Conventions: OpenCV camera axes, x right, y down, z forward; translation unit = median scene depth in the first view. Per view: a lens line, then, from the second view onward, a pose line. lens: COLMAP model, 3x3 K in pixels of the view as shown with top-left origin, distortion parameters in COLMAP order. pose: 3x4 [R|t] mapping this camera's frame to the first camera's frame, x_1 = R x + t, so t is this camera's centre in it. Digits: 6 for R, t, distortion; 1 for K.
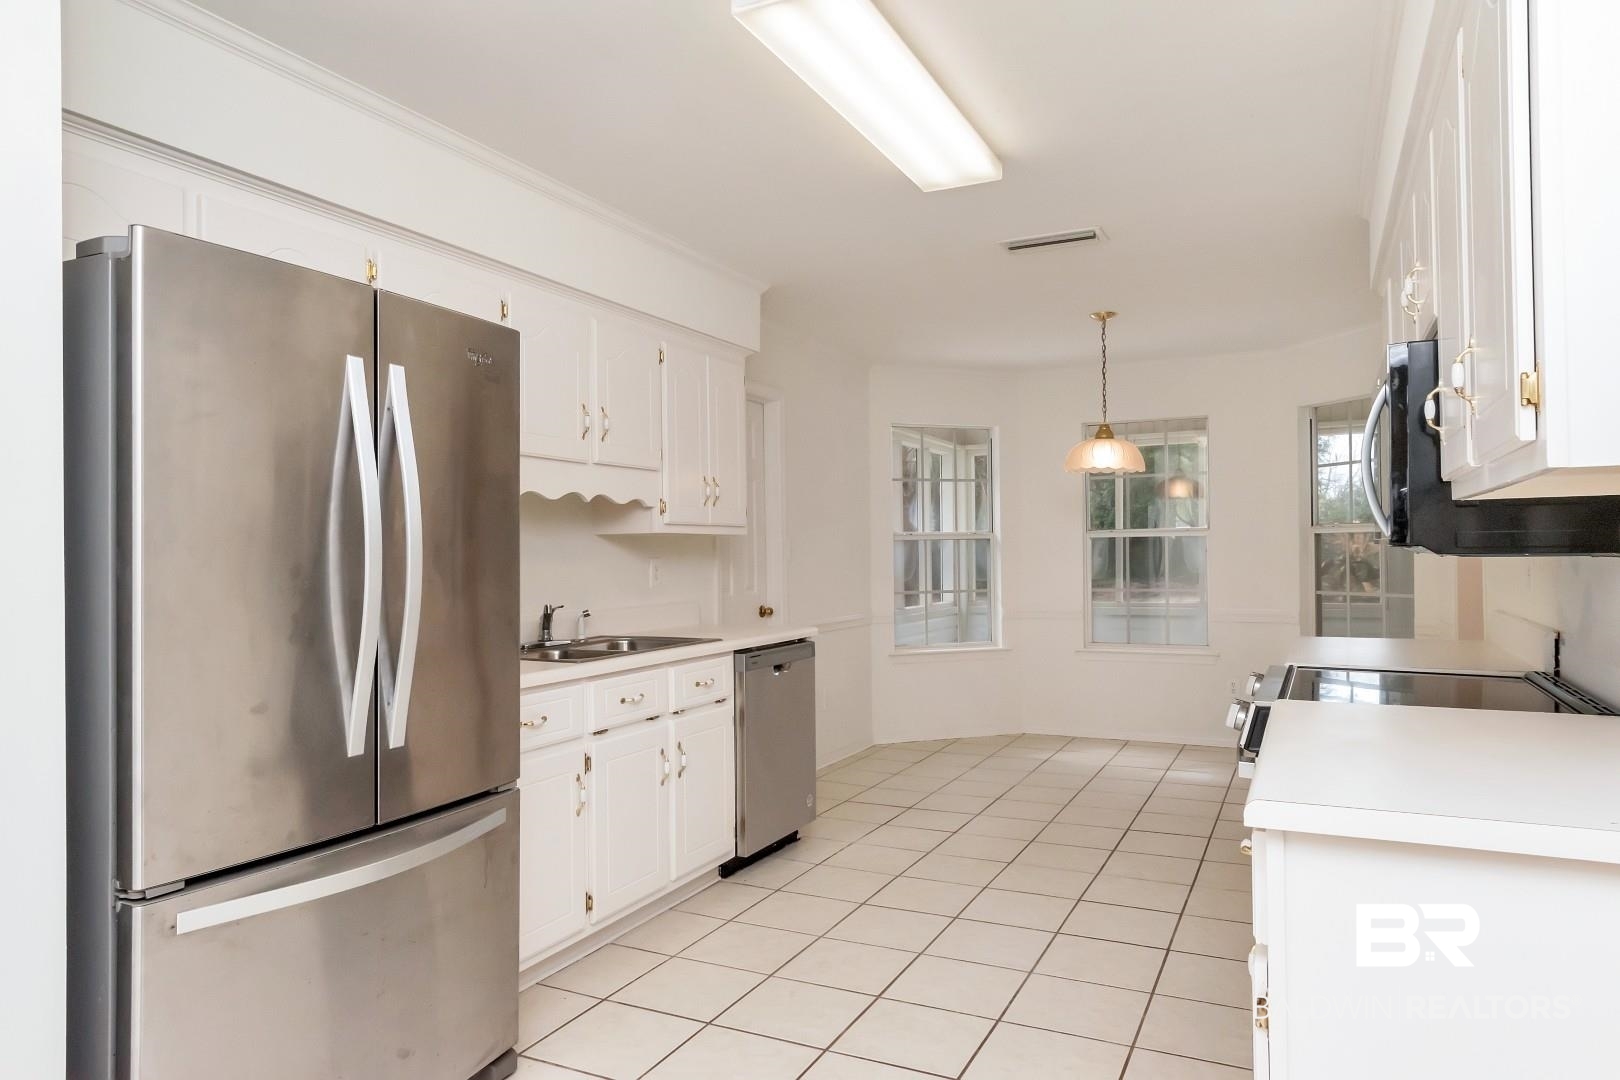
lens RADIAL K [[1035.3, 0, 810.0], [0, 1035.3, 540.0], [0, 0, 1]] dist [0.004531, -0.000838]
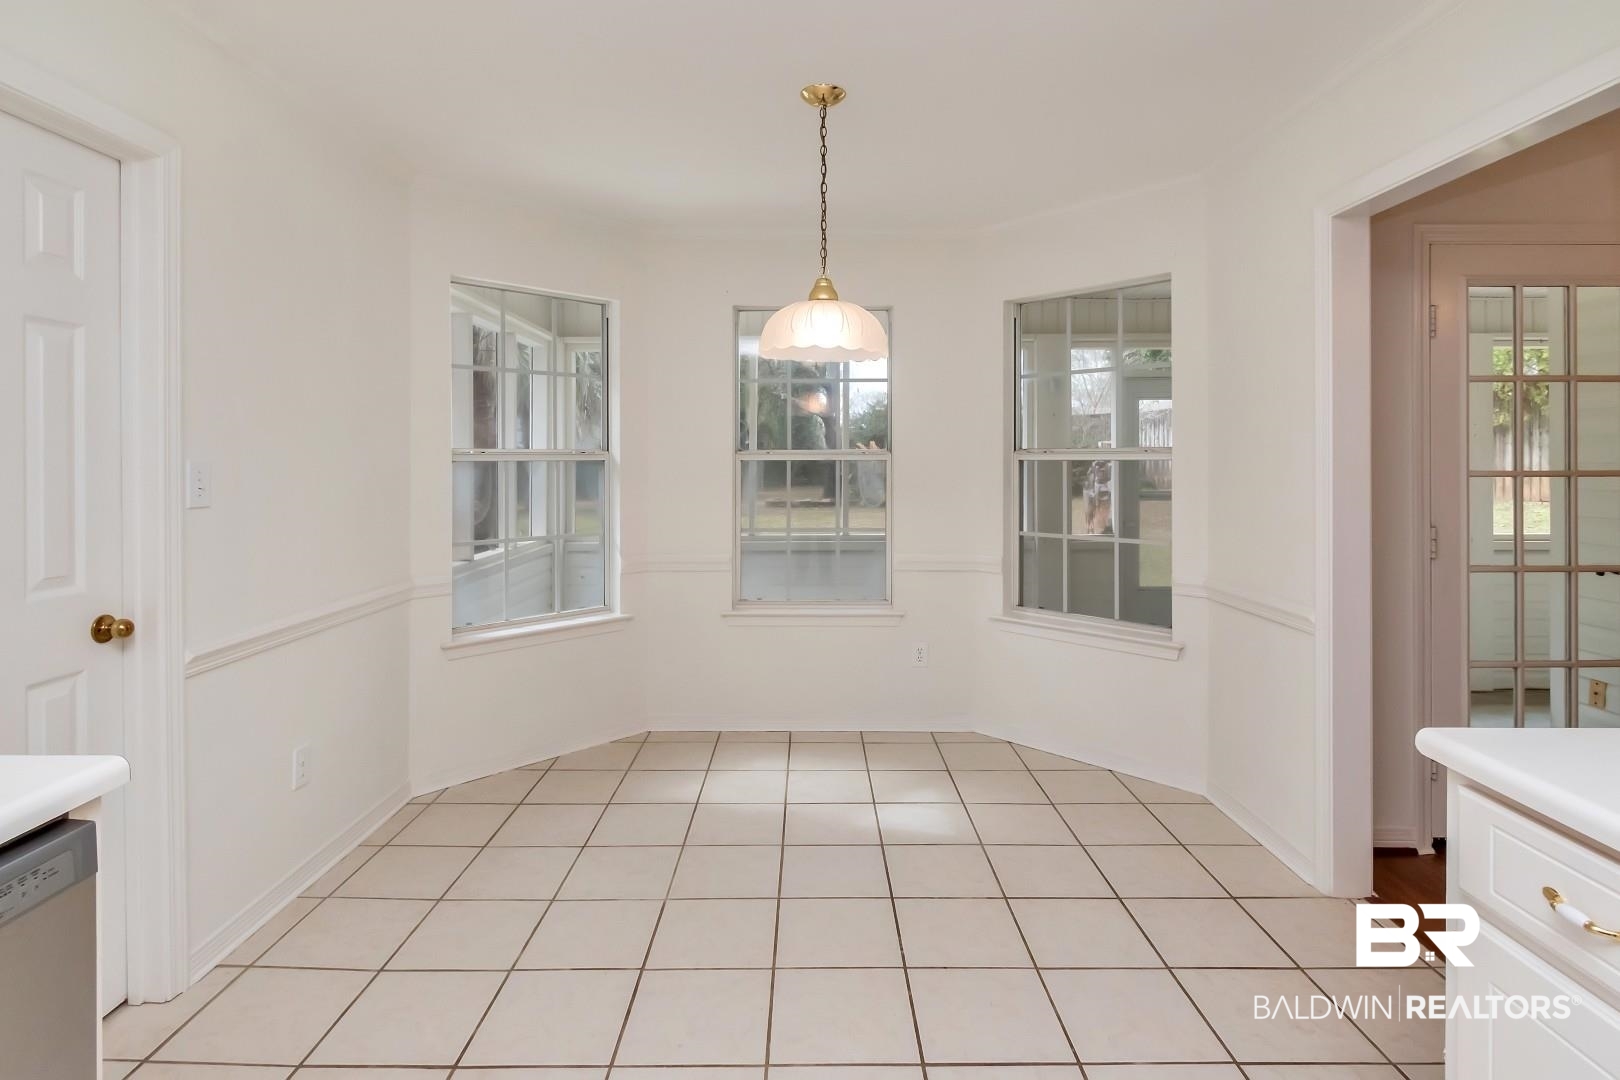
lens RADIAL K [[818.4, 0, 812.7], [0, 818.4, 468.3], [0, 0, 1]] dist [0.001571, 0.000439]
pose [[0.893875, 0.007338, 0.448257, 0.053210], [-0.016371, 0.999733, 0.016279, -0.007367], [-0.448018, -0.021890, 0.893756, 0.455416]]
